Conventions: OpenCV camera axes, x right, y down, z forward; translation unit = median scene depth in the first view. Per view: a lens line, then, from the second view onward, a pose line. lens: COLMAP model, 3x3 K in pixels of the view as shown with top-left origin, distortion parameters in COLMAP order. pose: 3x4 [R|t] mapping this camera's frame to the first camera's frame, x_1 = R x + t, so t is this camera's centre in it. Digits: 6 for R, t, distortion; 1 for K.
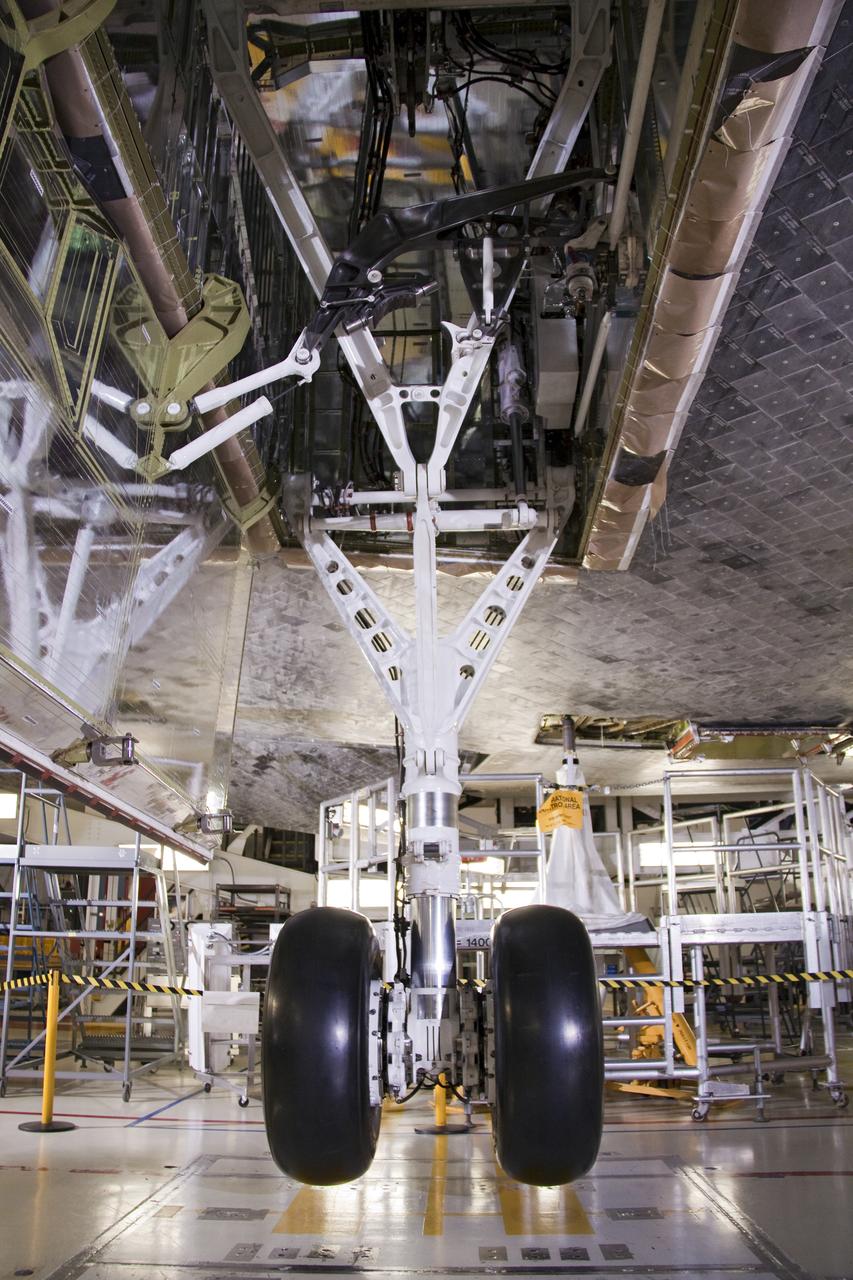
lens RADIAL K [[998.9, 0, 426.5], [0, 998.9, 640.0], [0, 0, 1]] dist [-0.185369, 0.149682]
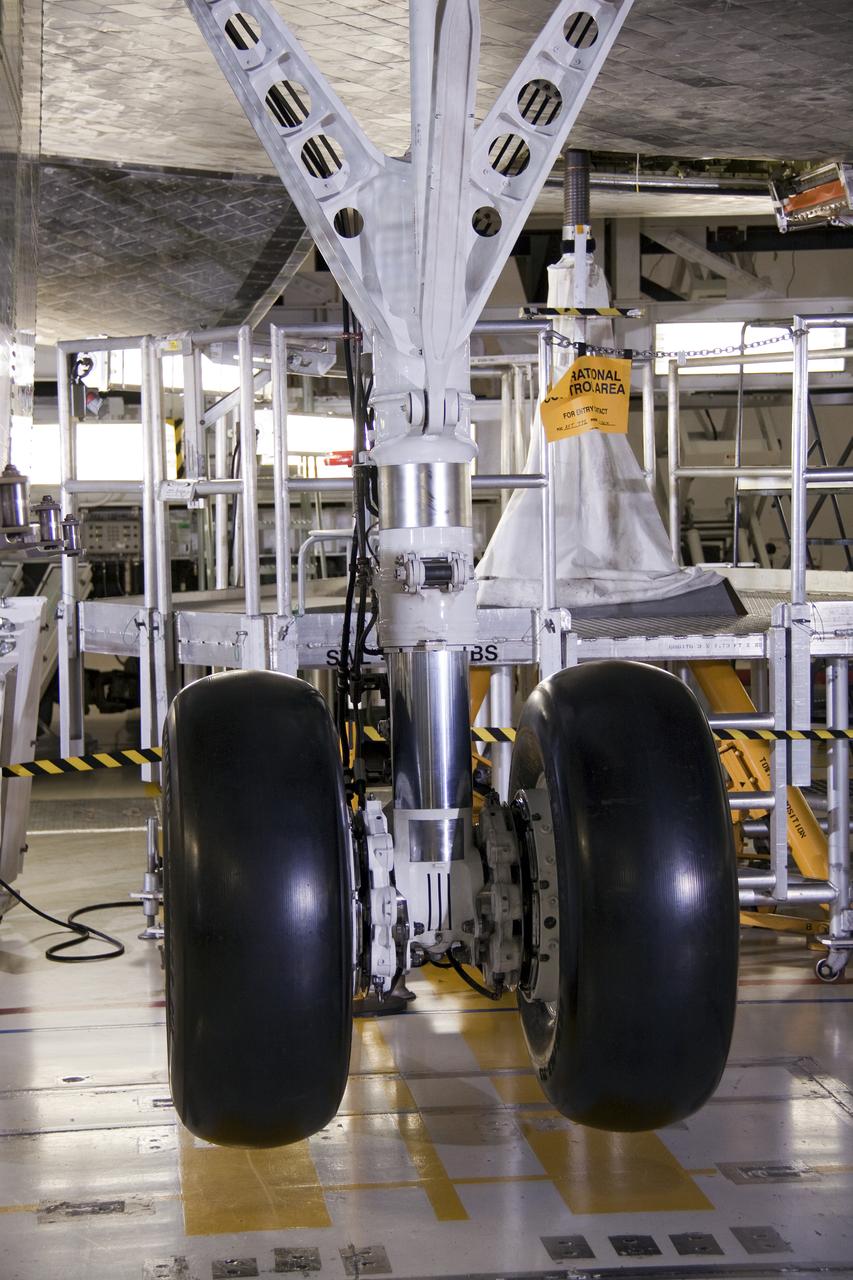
lens RADIAL K [[2494.1, 0, 430.3], [0, 2494.1, 606.8], [0, 0, 1]] dist [0.438008, 0.126897]
pose [[0.989564, -0.013691, 0.143440, -0.177291], [-0.037049, 0.937831, 0.345110, -0.228975], [-0.139248, -0.346822, 0.927537, -0.286608]]
